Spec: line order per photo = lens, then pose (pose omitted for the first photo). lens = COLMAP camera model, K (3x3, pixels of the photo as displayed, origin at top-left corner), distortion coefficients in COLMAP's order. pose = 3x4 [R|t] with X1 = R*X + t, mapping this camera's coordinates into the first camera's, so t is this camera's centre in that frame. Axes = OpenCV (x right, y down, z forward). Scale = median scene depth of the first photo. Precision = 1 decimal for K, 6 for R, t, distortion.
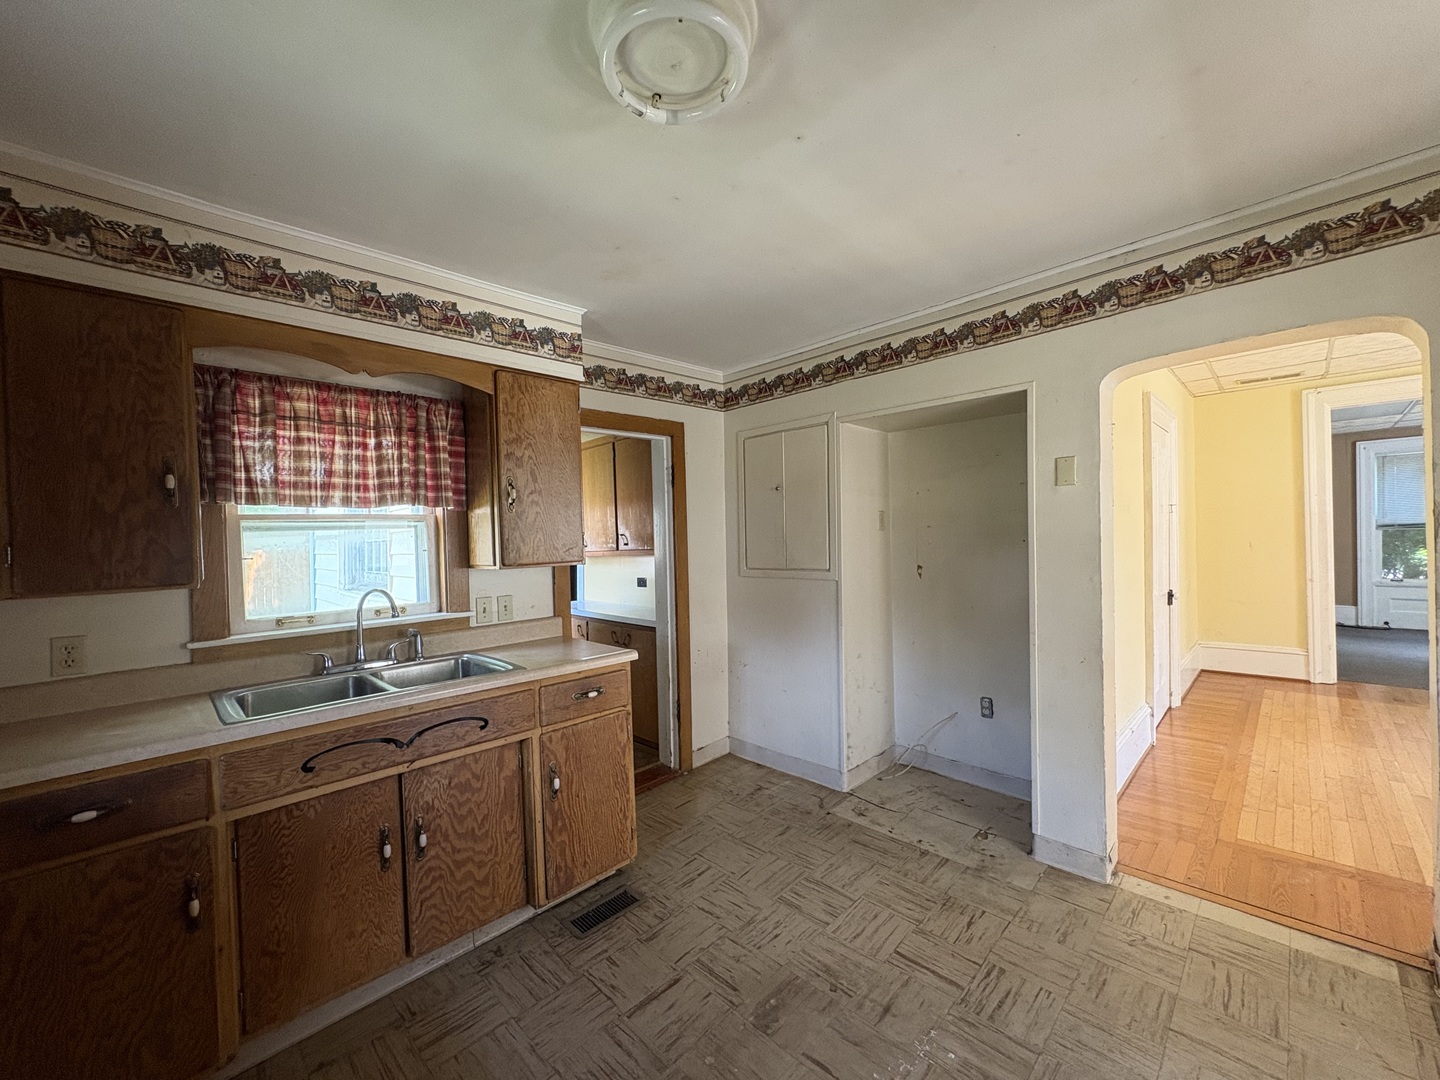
lens RADIAL K [[575.7, 0, 720.7], [0, 575.7, 541.6], [0, 0, 1]] dist [-0.000131, 0.000276]
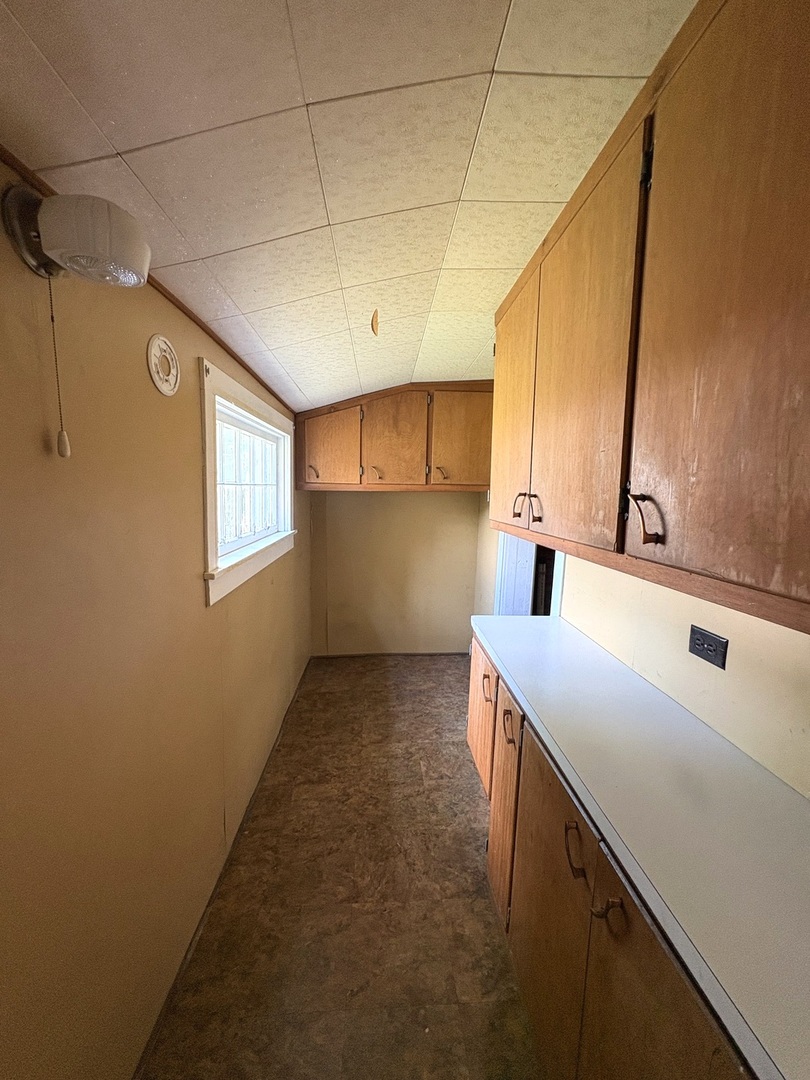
lens RADIAL K [[431.8, 0, 403.3], [0, 431.8, 537.2], [0, 0, 1]] dist [-0.000131, 0.000276]
pose [[0.742081, 0.115776, -0.660236, -0.123534], [-0.035481, 0.990375, 0.133788, -0.015929], [0.669370, -0.075856, 0.739046, 0.792348]]
